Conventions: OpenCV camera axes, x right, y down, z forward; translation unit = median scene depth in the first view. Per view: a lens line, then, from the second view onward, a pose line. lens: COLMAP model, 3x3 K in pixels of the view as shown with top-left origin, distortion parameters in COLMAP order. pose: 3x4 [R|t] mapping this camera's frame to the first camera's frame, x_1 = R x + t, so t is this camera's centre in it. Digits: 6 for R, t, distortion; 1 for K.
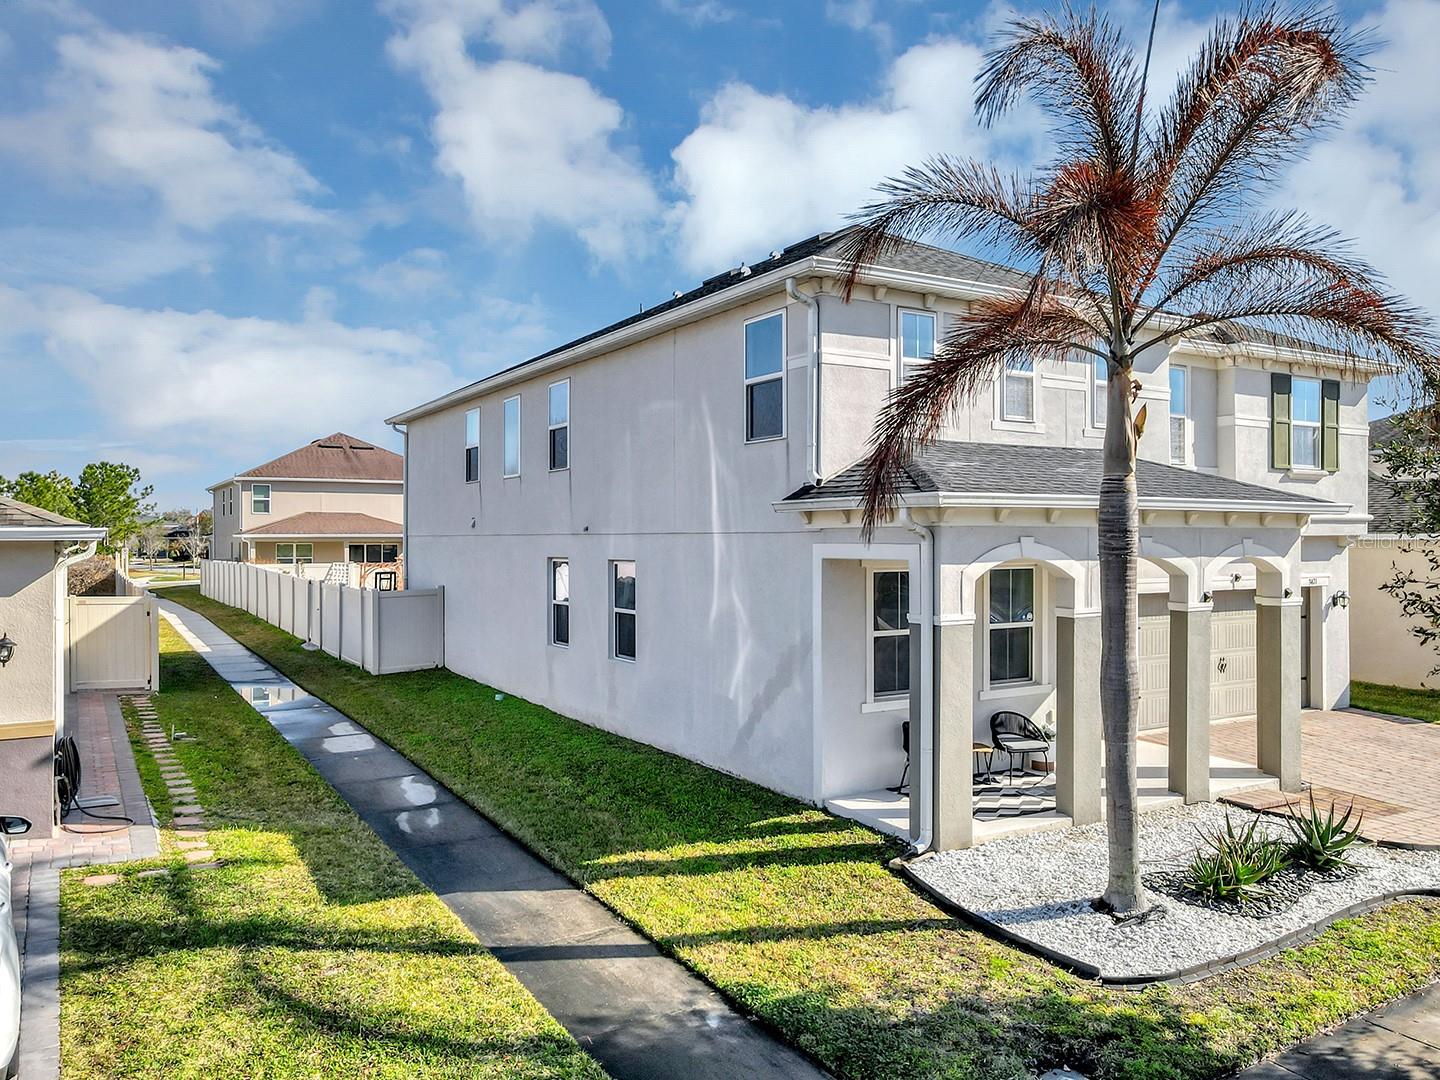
lens RADIAL K [[1056.9, 0, 720.0], [0, 1056.9, 540.0], [0, 0, 1]] dist [0.008973, -0.001706]
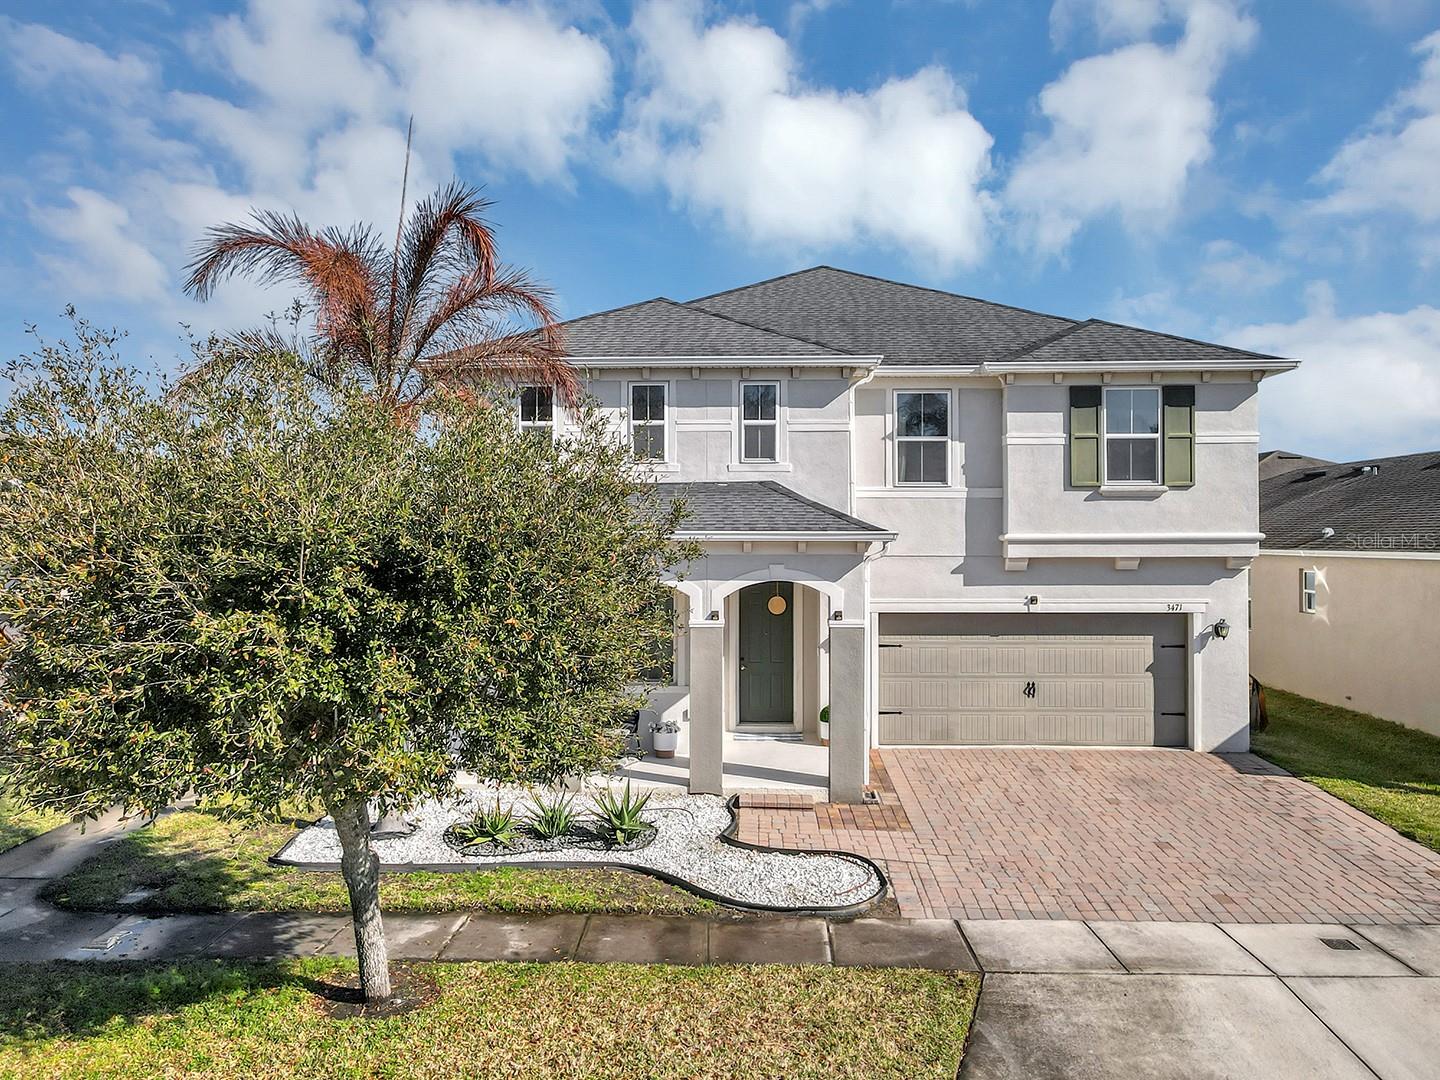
lens RADIAL K [[1056.9, 0, 720.0], [0, 1056.9, 540.0], [0, 0, 1]] dist [0.008973, -0.001706]
pose [[0.840496, 0.002823, -0.541811, 0.859288], [-0.000308, 0.999989, 0.004731, -0.026793], [0.541818, -0.003810, 0.840487, 0.033520]]
